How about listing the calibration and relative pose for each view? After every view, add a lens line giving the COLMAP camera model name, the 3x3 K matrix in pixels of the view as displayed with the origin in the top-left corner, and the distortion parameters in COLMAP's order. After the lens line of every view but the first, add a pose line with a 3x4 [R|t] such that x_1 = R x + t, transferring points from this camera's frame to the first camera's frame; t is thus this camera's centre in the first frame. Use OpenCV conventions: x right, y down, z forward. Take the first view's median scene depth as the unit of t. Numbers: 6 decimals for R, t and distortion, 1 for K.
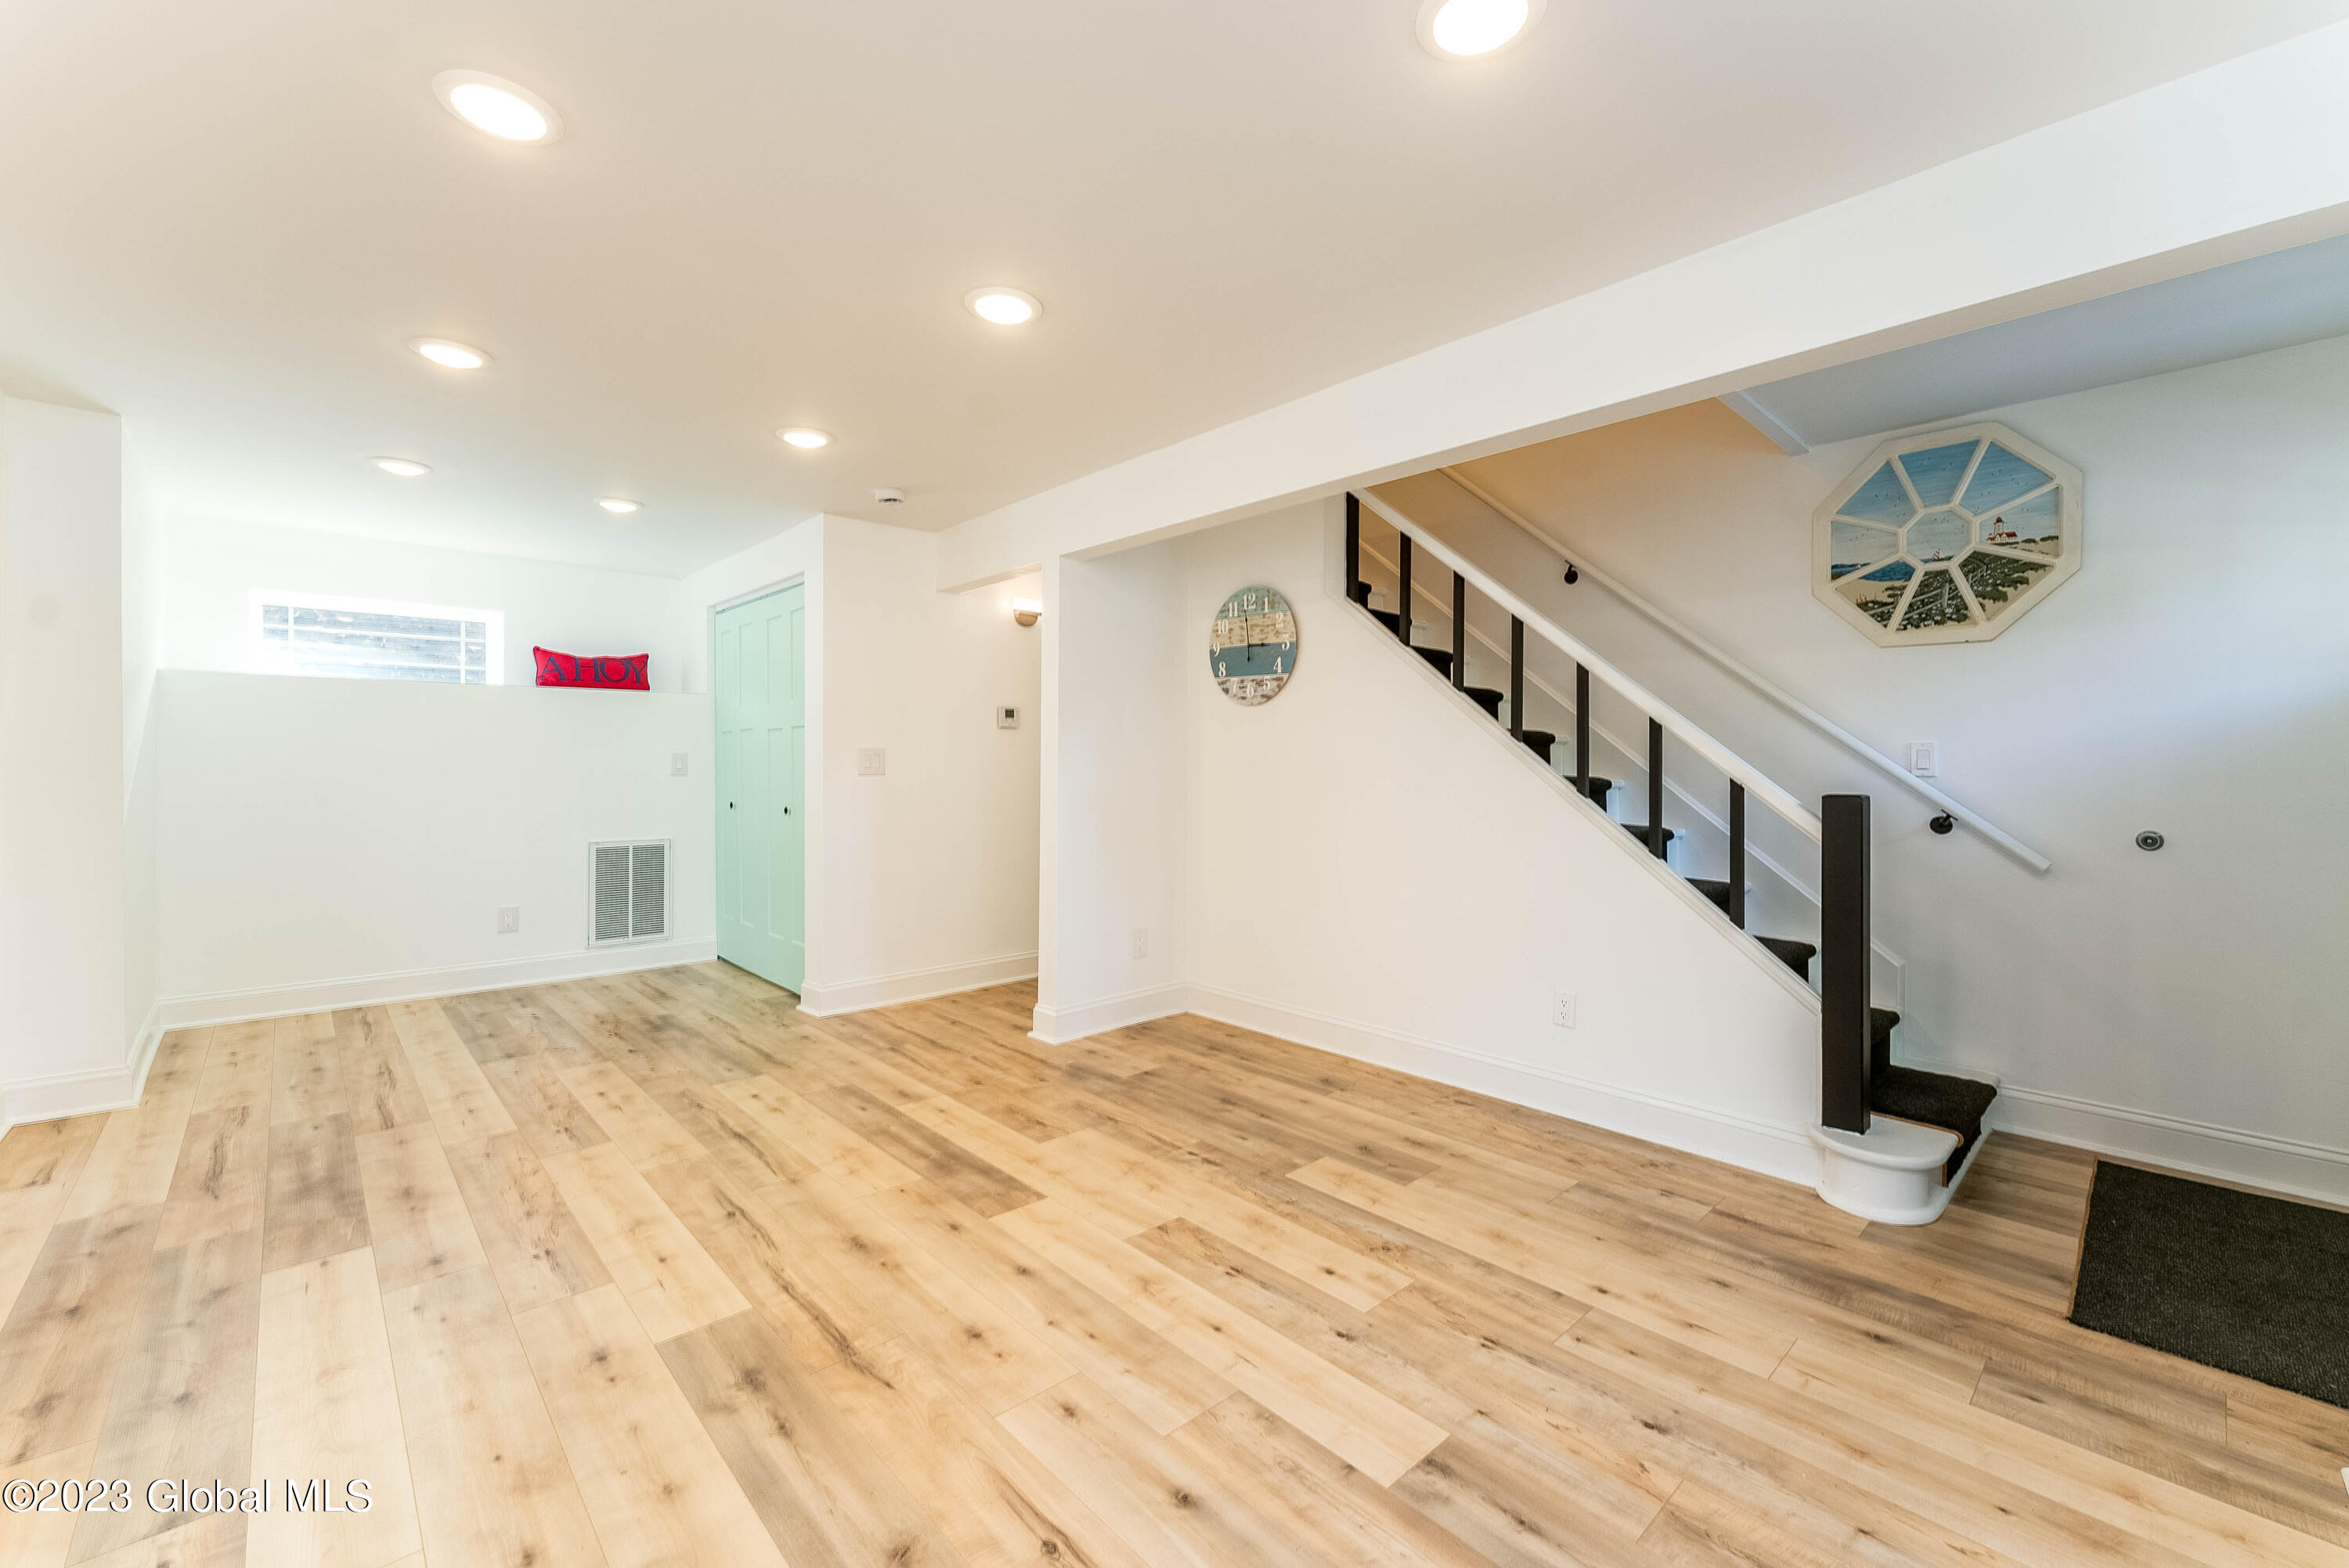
lens RADIAL K [[951.1, 0, 1188.5], [0, 951.1, 760.2], [0, 0, 1]] dist [0.010011, -0.000512]
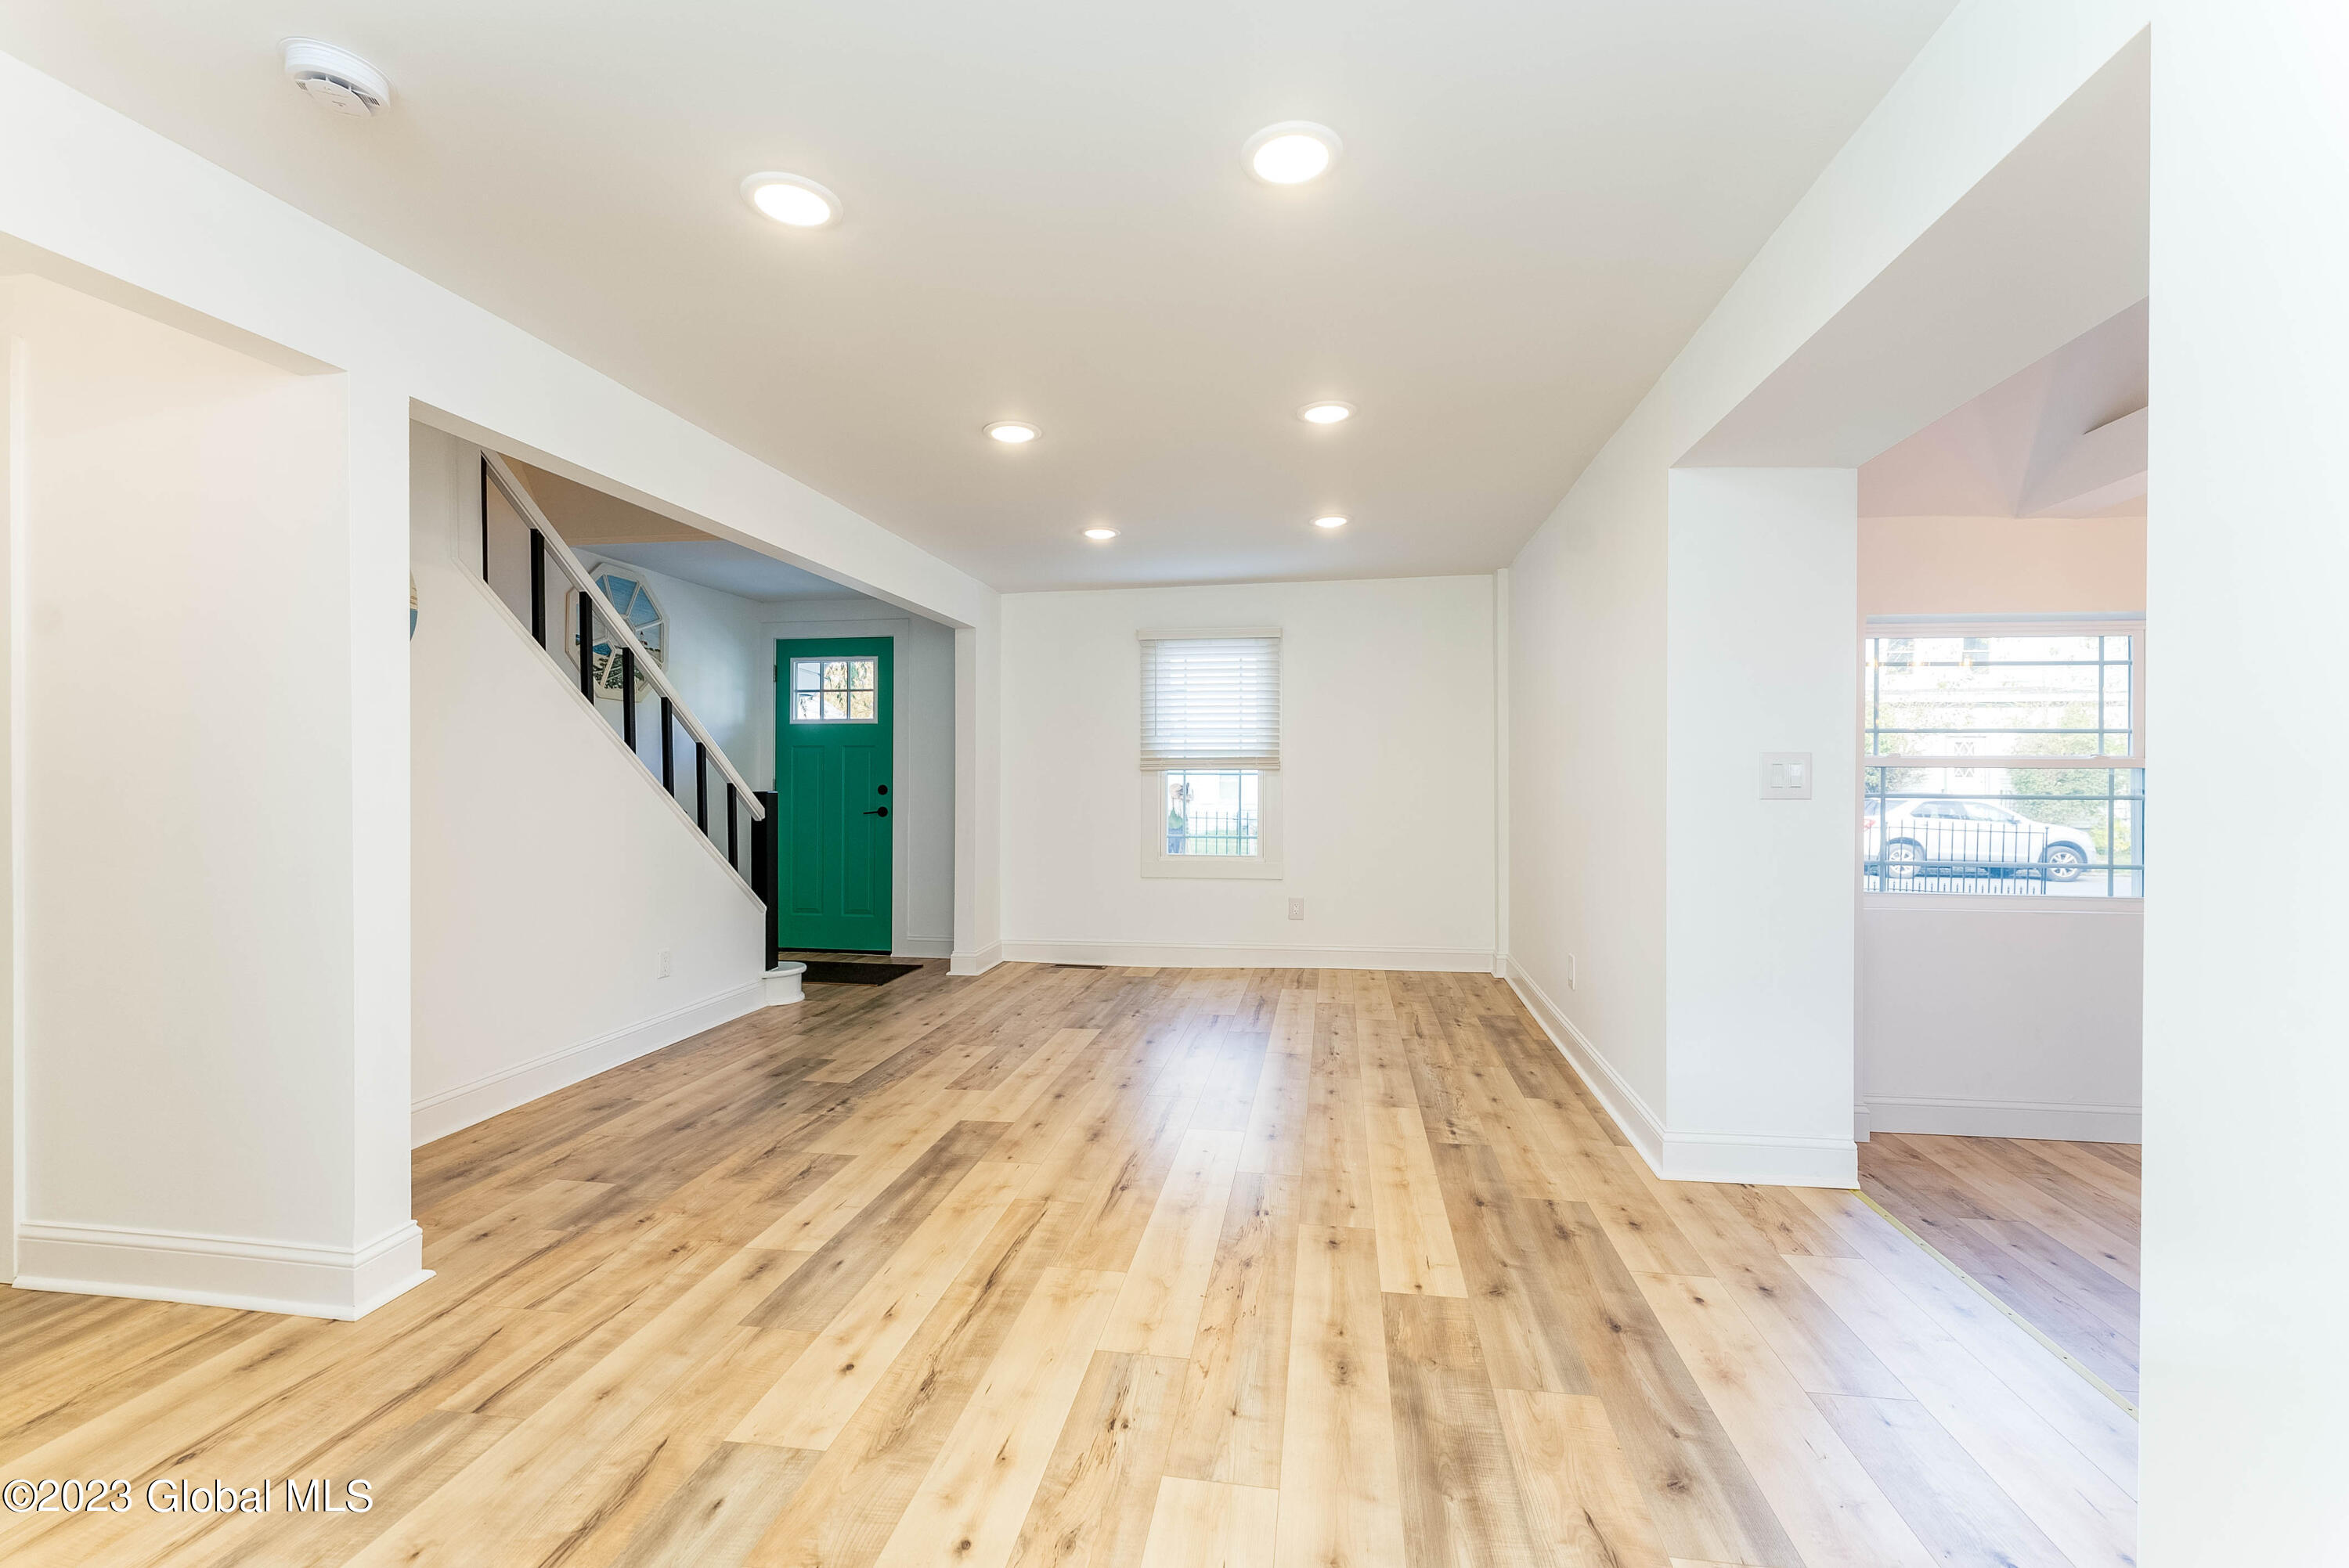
lens RADIAL K [[951.1, 0, 1171.8], [0, 951.1, 791.5], [0, 0, 1]] dist [0.010011, -0.000512]
pose [[-0.606036, -0.009496, 0.795381, -1.189910], [-0.002091, 0.999944, 0.010345, 0.014612], [-0.795435, 0.004607, -0.606022, 1.402319]]
